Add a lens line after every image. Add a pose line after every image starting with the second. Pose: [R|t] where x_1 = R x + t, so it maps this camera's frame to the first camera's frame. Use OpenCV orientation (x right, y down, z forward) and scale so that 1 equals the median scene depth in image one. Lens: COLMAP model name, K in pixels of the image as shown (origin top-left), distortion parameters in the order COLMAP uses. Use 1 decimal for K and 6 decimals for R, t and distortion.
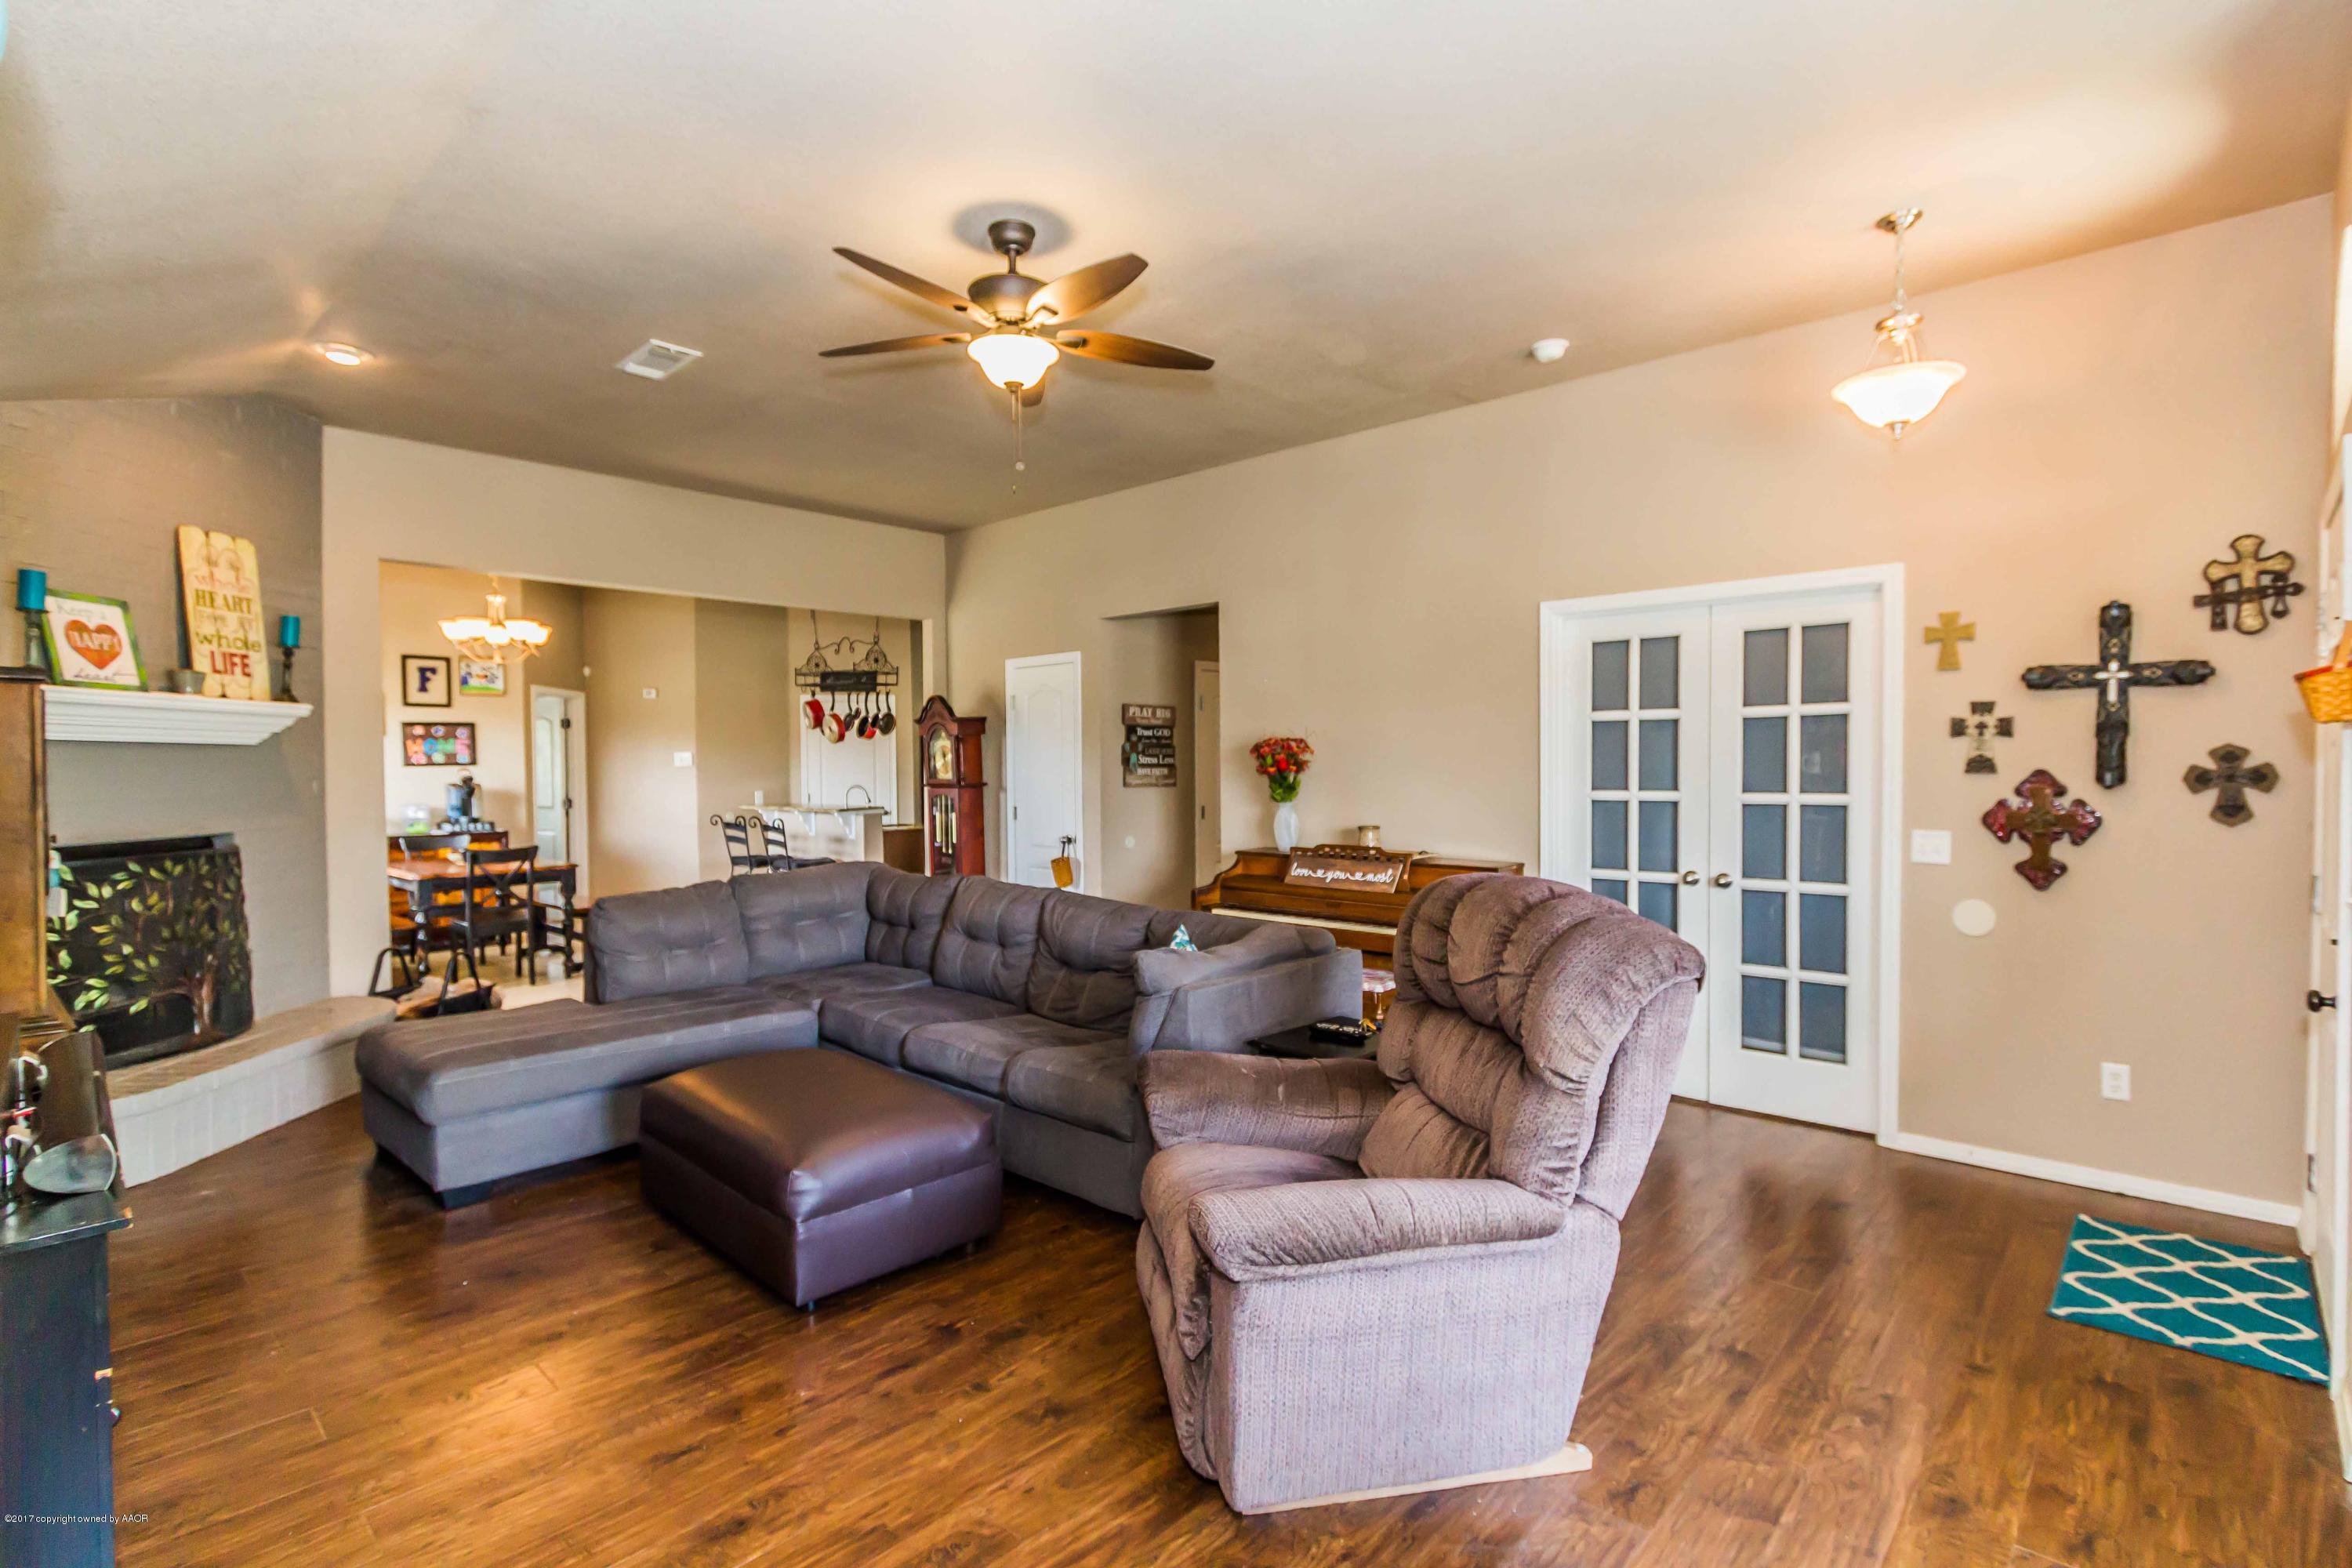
lens RADIAL K [[1088.6, 0, 1192.7], [0, 1088.6, 787.8], [0, 0, 1]] dist [0.004649, -0.001998]
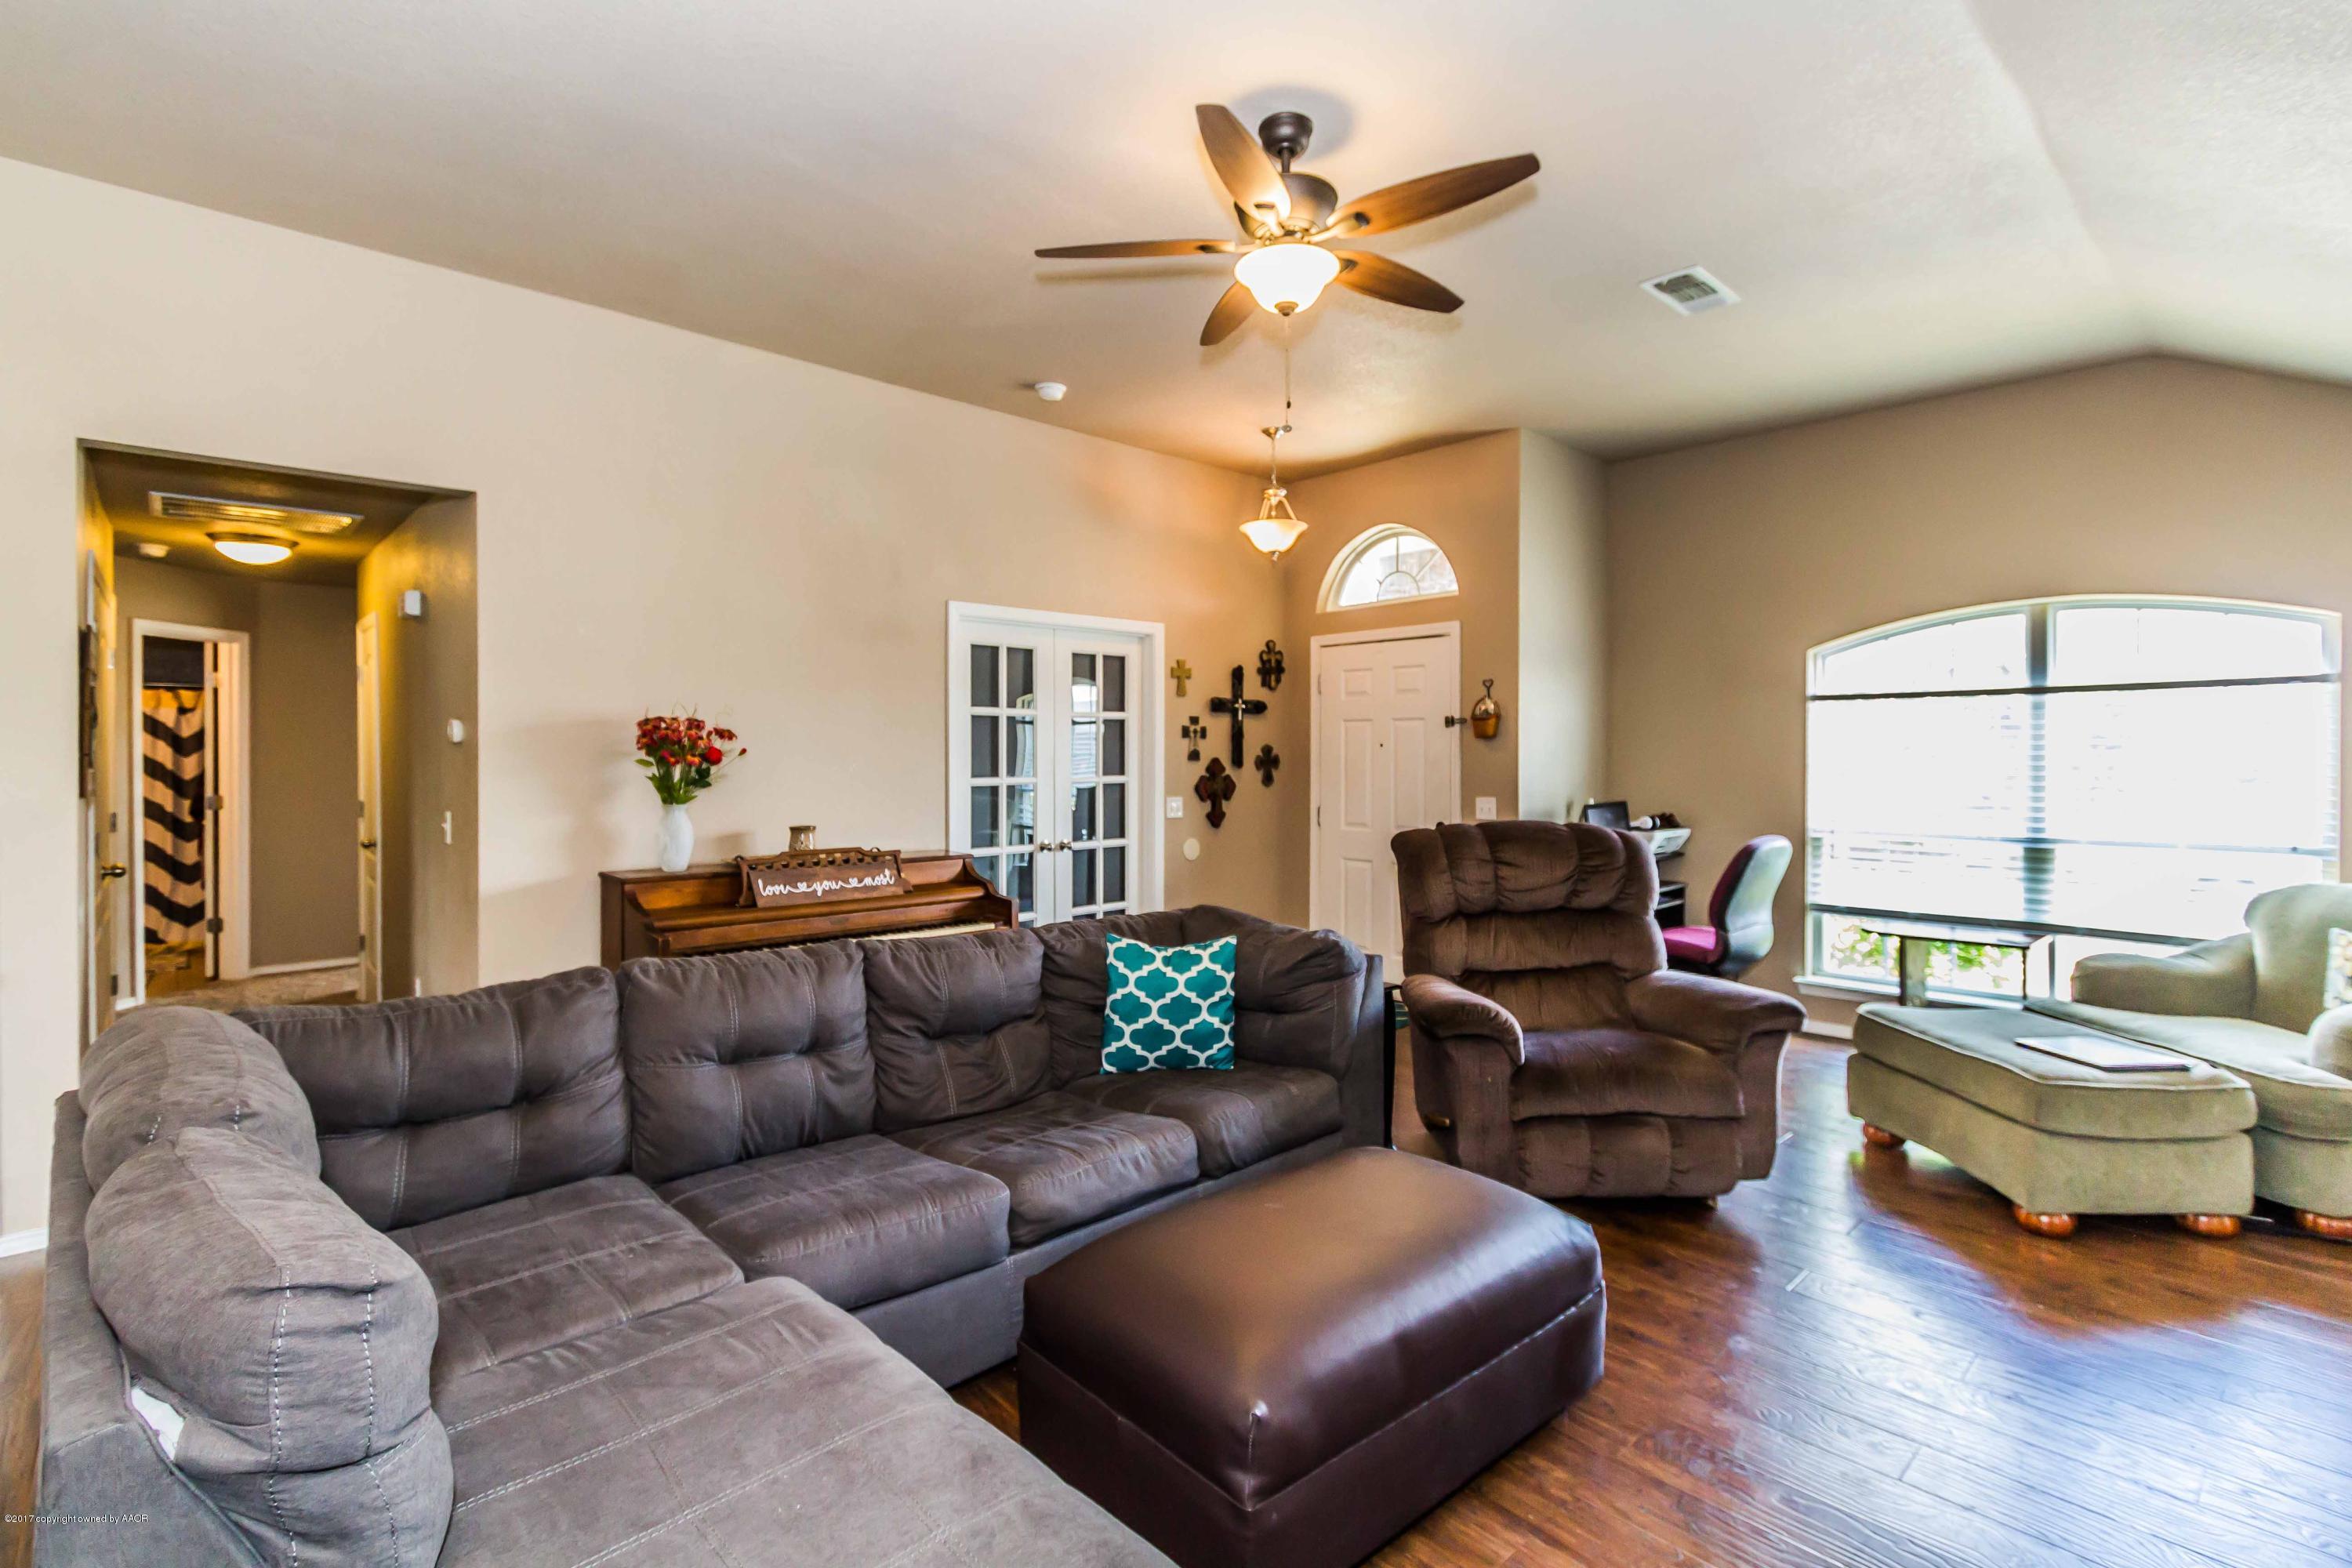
lens RADIAL K [[1088.6, 0, 1189.5], [0, 1088.6, 750.6], [0, 0, 1]] dist [0.004649, -0.001998]
pose [[0.064049, 0.008526, 0.997910, -0.878023], [0.020246, 0.999747, -0.009841, -0.011512], [-0.997741, 0.020834, 0.063860, 0.868183]]
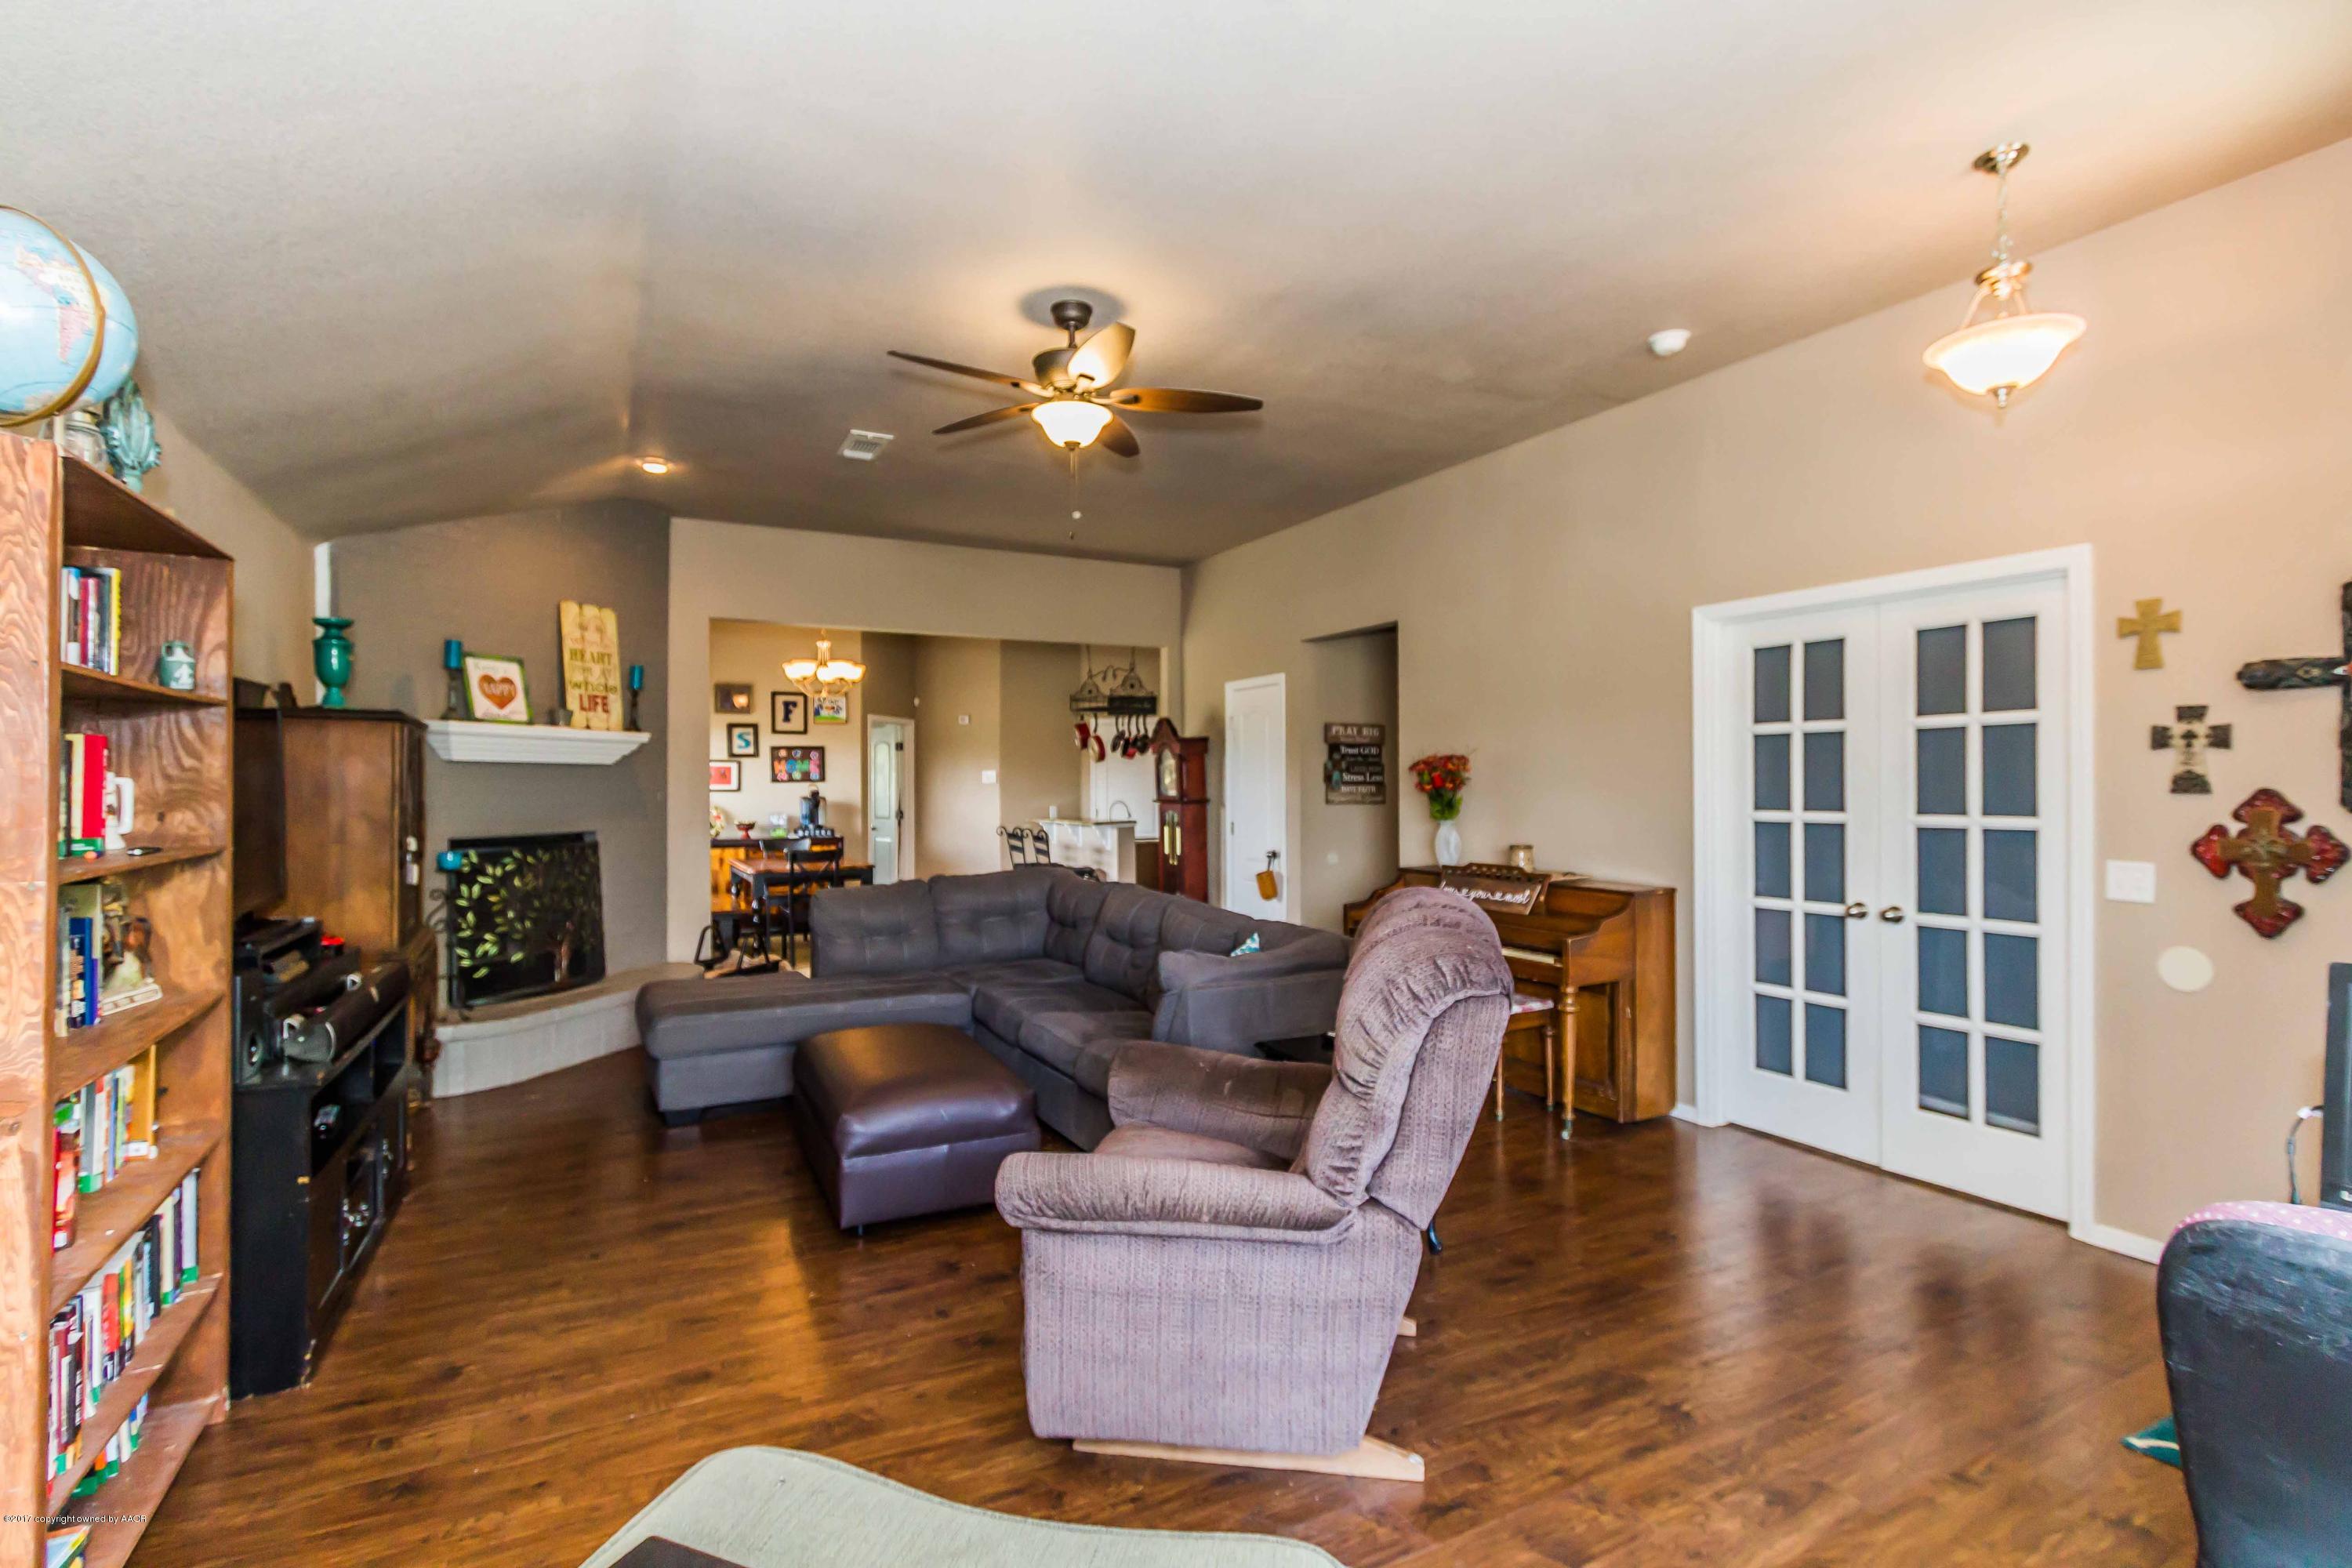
lens RADIAL K [[1088.6, 0, 1200.3], [0, 1088.6, 782.7], [0, 0, 1]] dist [0.004649, -0.001998]
pose [[0.946952, 0.002743, -0.321364, 0.270890], [-0.009976, 0.999733, -0.020862, 0.003311], [0.321221, 0.022961, 0.946726, -0.015829]]
